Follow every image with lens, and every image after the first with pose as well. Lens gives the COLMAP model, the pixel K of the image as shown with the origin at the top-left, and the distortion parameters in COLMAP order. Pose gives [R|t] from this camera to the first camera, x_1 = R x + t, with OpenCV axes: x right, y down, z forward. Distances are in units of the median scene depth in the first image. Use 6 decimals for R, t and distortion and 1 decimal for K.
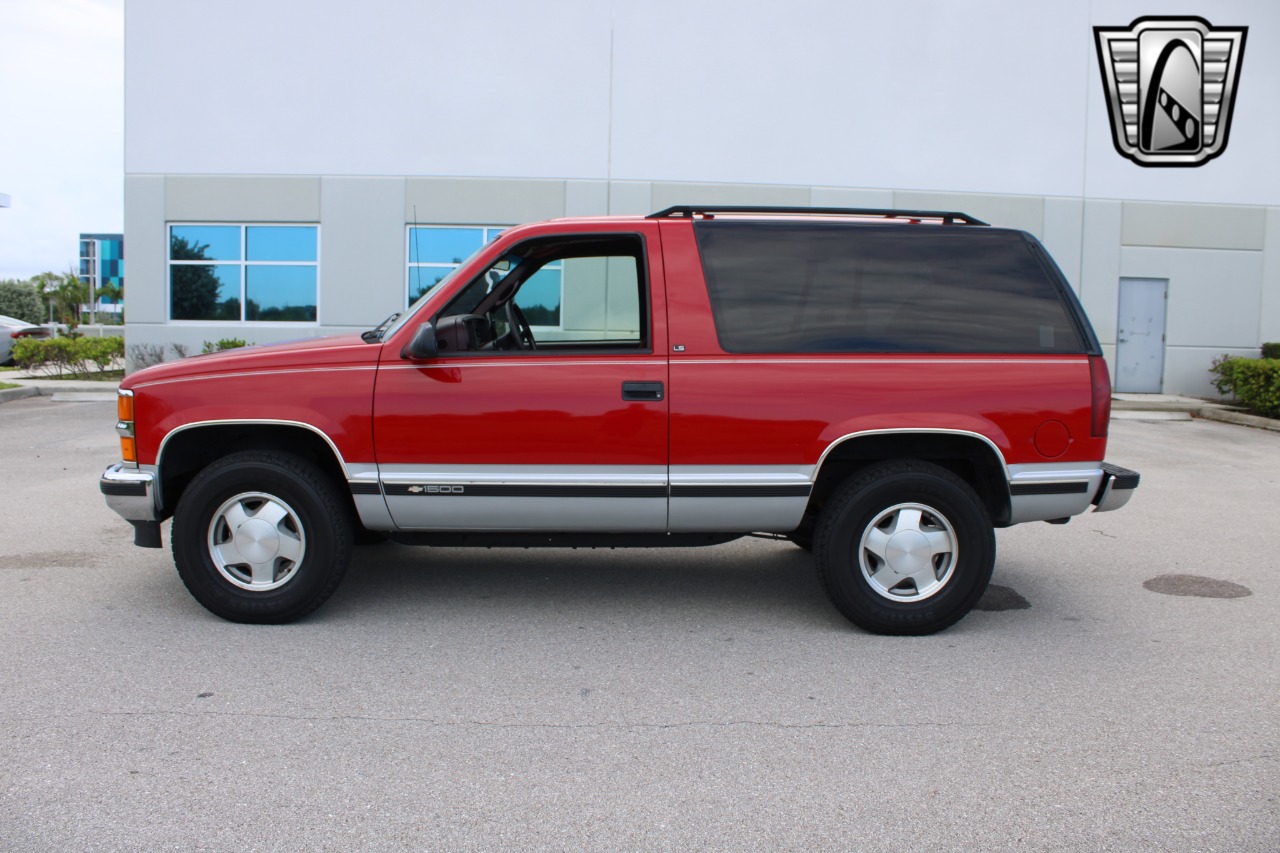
lens RADIAL K [[1054.2, 0, 627.3], [0, 1054.2, 423.5], [0, 0, 1]] dist [-0.165202, 0.146294]
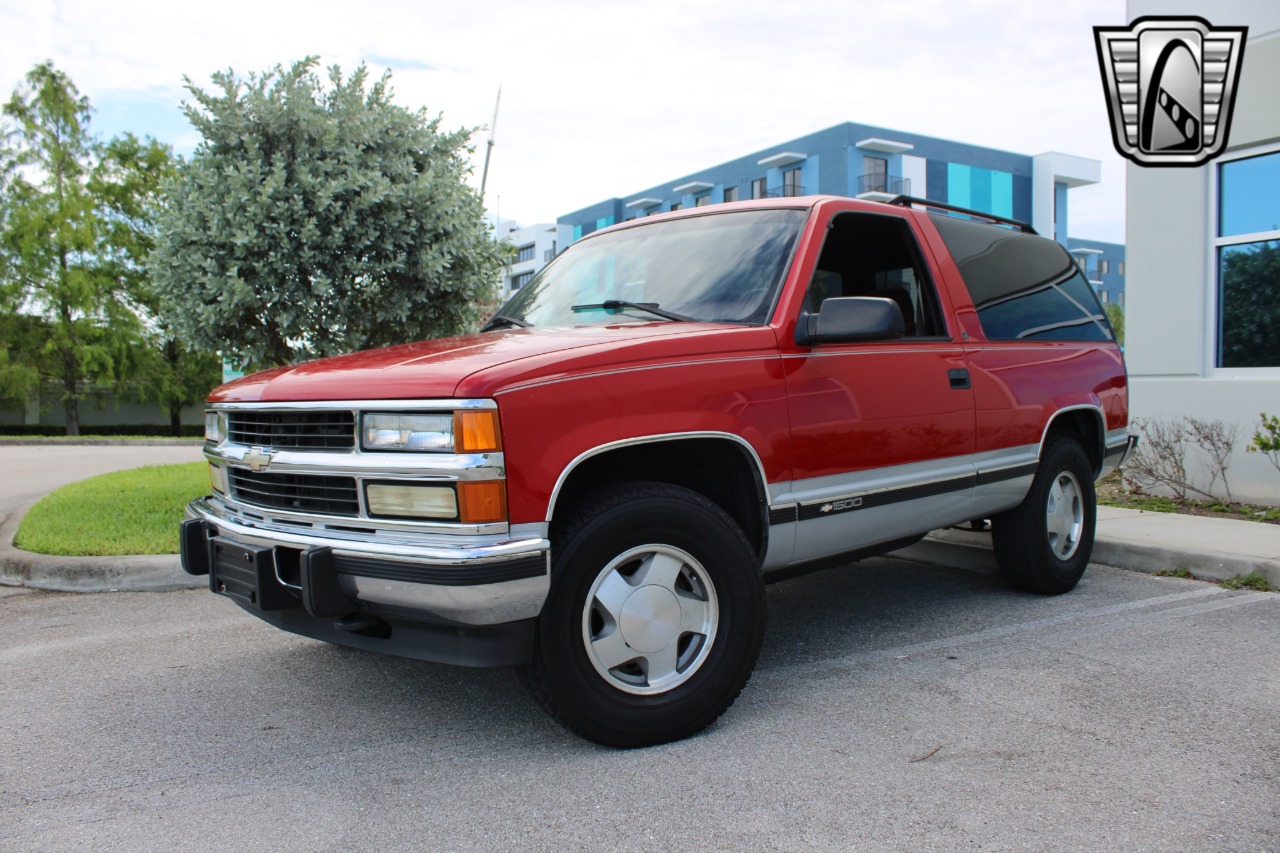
lens RADIAL K [[1055.4, 0, 623.7], [0, 1055.4, 423.9], [0, 0, 1]] dist [-0.166865, 0.150888]
pose [[0.714272, -0.053528, 0.697818, -0.848550], [0.101413, 0.994464, -0.027521, 0.005408], [-0.692482, 0.090425, 0.715746, 0.520948]]
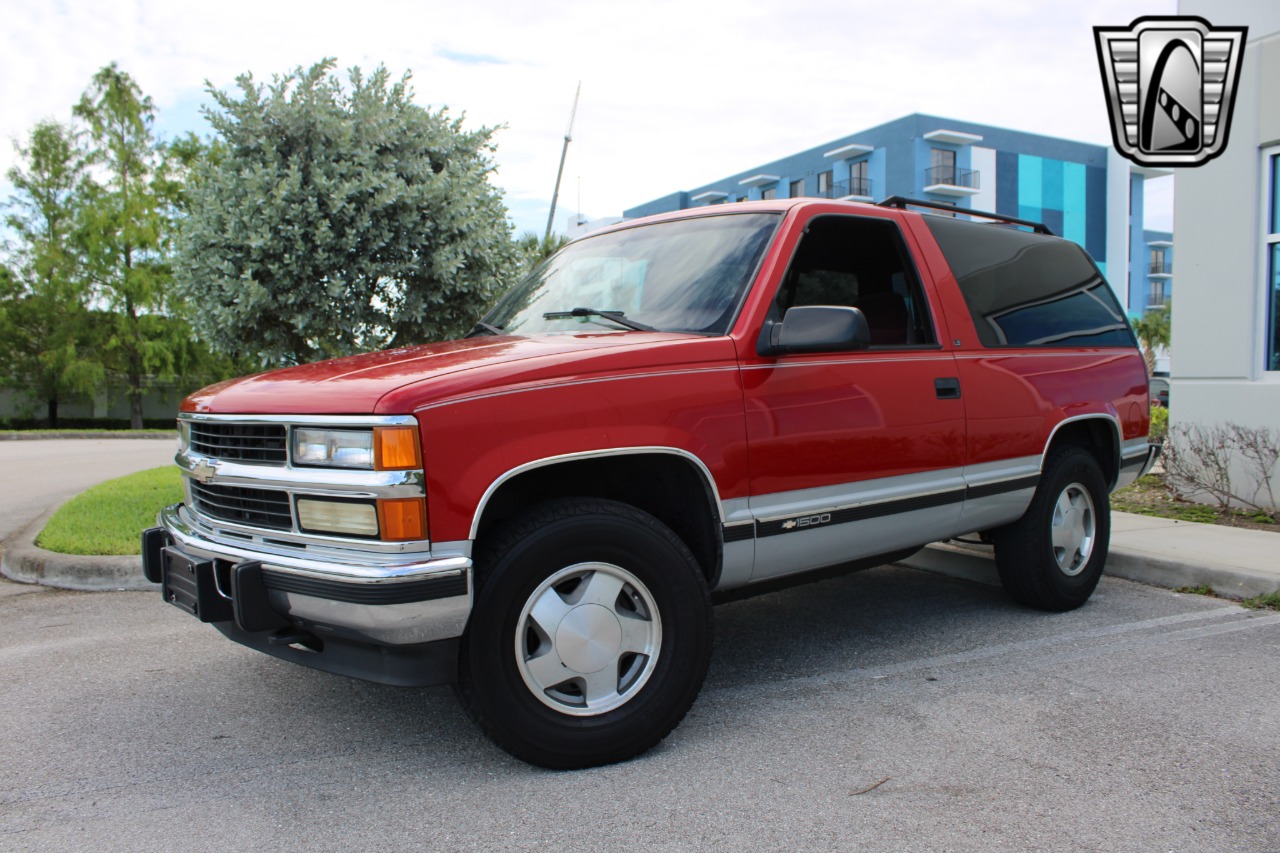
lens RADIAL K [[1058.4, 0, 623.6], [0, 1058.4, 428.6], [0, 0, 1]] dist [-0.169721, 0.150995]
pose [[0.758449, -0.055998, 0.649322, -0.776681], [0.093895, 0.995297, -0.023841, -0.000233], [-0.644933, 0.079050, 0.760140, 0.477059]]
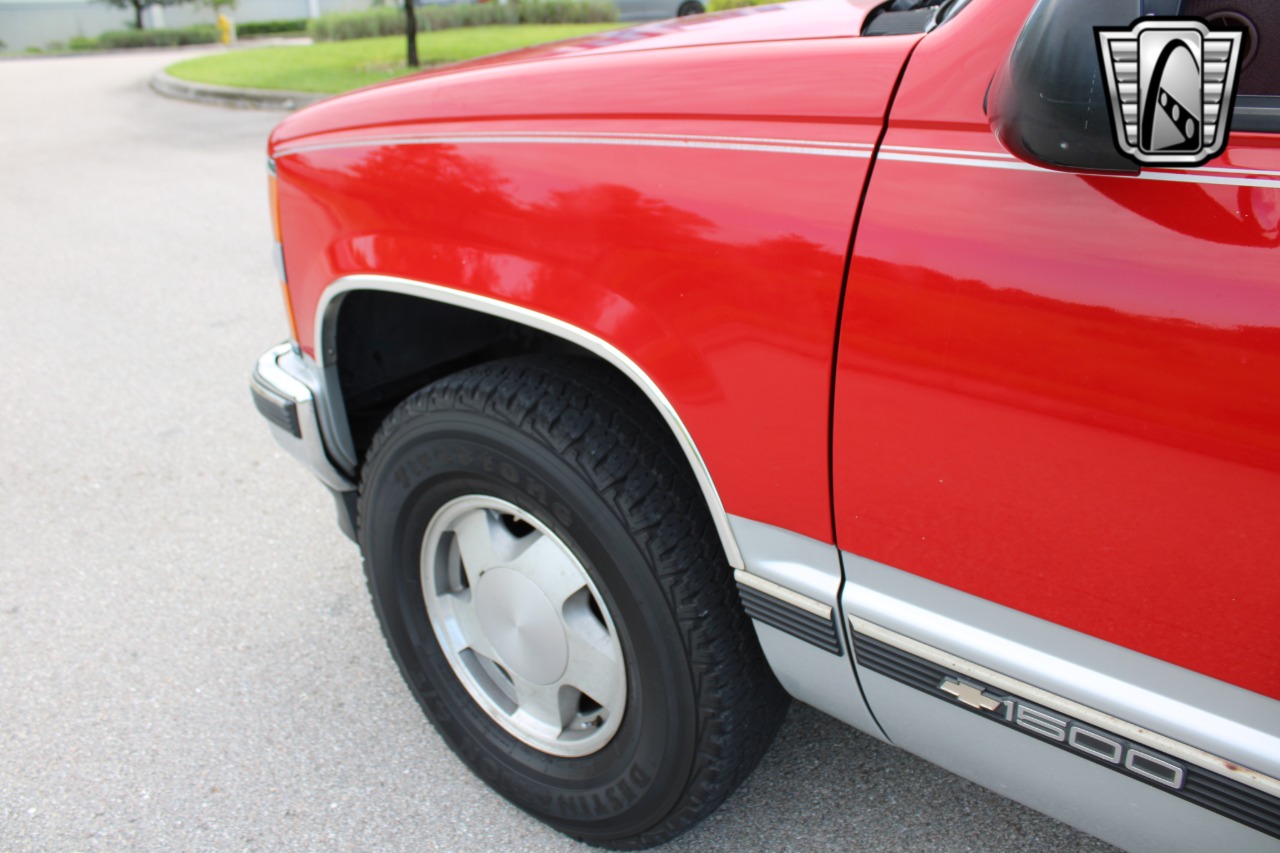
lens RADIAL K [[1052.7, 0, 629.1], [0, 1052.7, 426.3], [0, 0, 1]] dist [-0.163002, 0.140807]
pose [[0.770843, 0.228325, -0.594700, -0.134795], [-0.026760, 0.944341, 0.327877, -0.067183], [0.636463, -0.236828, 0.734049, 0.780136]]
